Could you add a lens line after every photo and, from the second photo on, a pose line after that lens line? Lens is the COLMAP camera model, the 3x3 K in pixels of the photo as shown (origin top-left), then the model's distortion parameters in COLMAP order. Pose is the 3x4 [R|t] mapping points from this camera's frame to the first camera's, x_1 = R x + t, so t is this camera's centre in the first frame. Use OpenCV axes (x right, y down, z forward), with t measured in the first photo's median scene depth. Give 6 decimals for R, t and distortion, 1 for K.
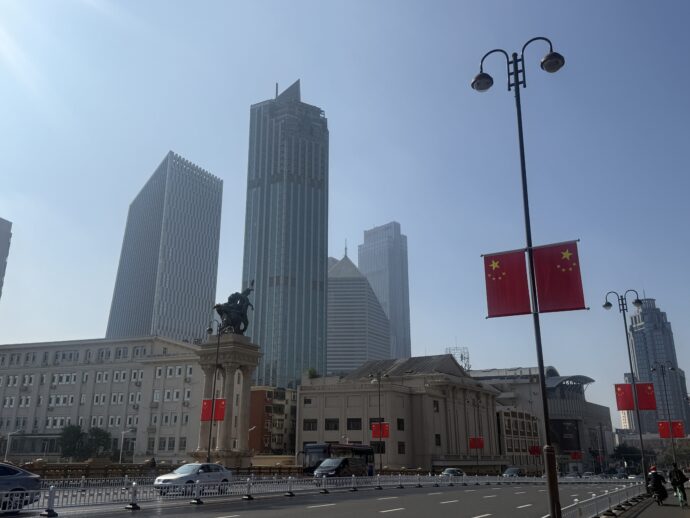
lens RADIAL K [[611.9, 0, 345.0], [0, 611.9, 259.0], [0, 0, 1]] dist [0.207802, -0.448263]
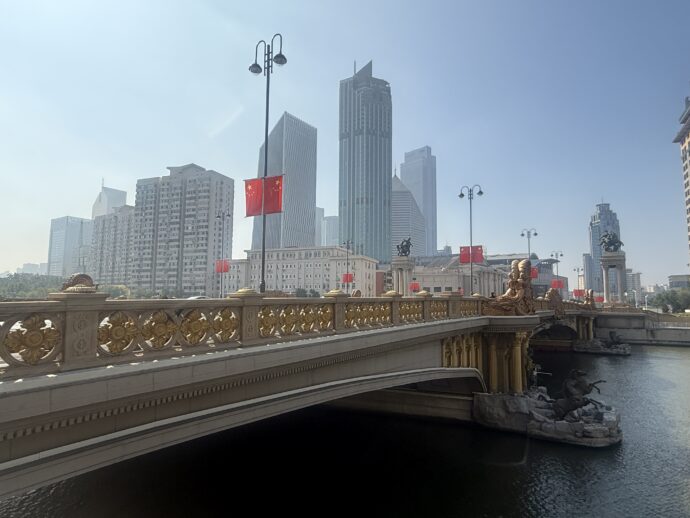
lens RADIAL K [[453.2, 0, 345.0], [0, 453.2, 259.0], [0, 0, 1]] dist [-0.000296, -0.000442]
pose [[0.996702, -0.000061, -0.081150, -0.054934], [0.016362, 0.979615, 0.200217, -0.048574], [0.079484, -0.200884, 0.976385, -0.166145]]
